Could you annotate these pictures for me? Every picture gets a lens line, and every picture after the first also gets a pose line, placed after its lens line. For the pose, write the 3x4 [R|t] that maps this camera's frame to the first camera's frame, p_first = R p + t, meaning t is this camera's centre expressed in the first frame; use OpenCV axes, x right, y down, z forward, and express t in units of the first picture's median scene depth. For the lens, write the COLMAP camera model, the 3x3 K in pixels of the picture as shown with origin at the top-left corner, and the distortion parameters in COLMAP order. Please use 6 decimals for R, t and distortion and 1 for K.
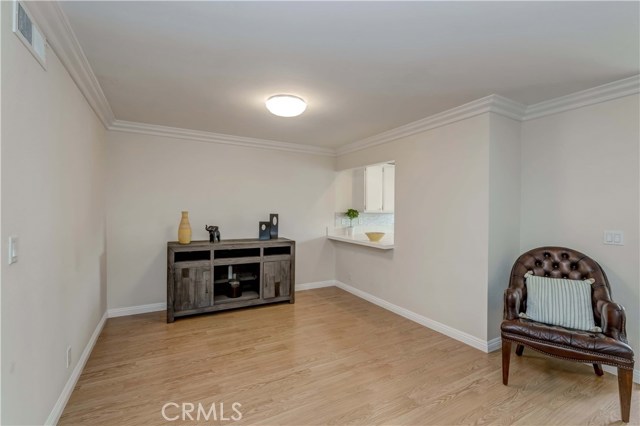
lens RADIAL K [[269.8, 0, 331.6], [0, 269.8, 214.9], [0, 0, 1]] dist [0.001443, -0.000005]
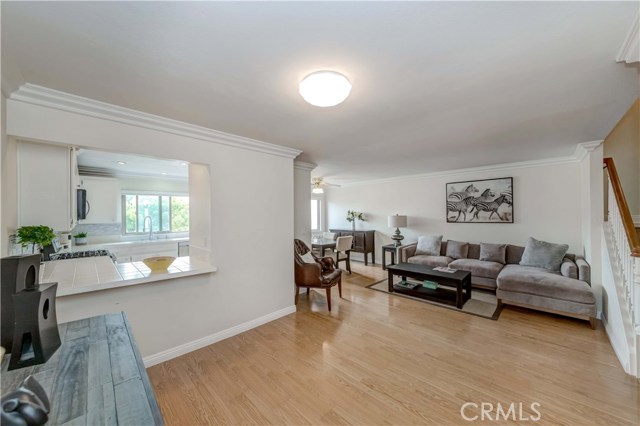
lens RADIAL K [[237.0, 0, 320.1], [0, 237.0, 211.3], [0, 0, 1]] dist [-0.000296, -0.000229]
pose [[-0.221359, 0.001823, 0.975191, -0.553376], [0.019924, 0.999798, 0.002653, -0.051270], [-0.974989, 0.020017, -0.221350, 0.789738]]
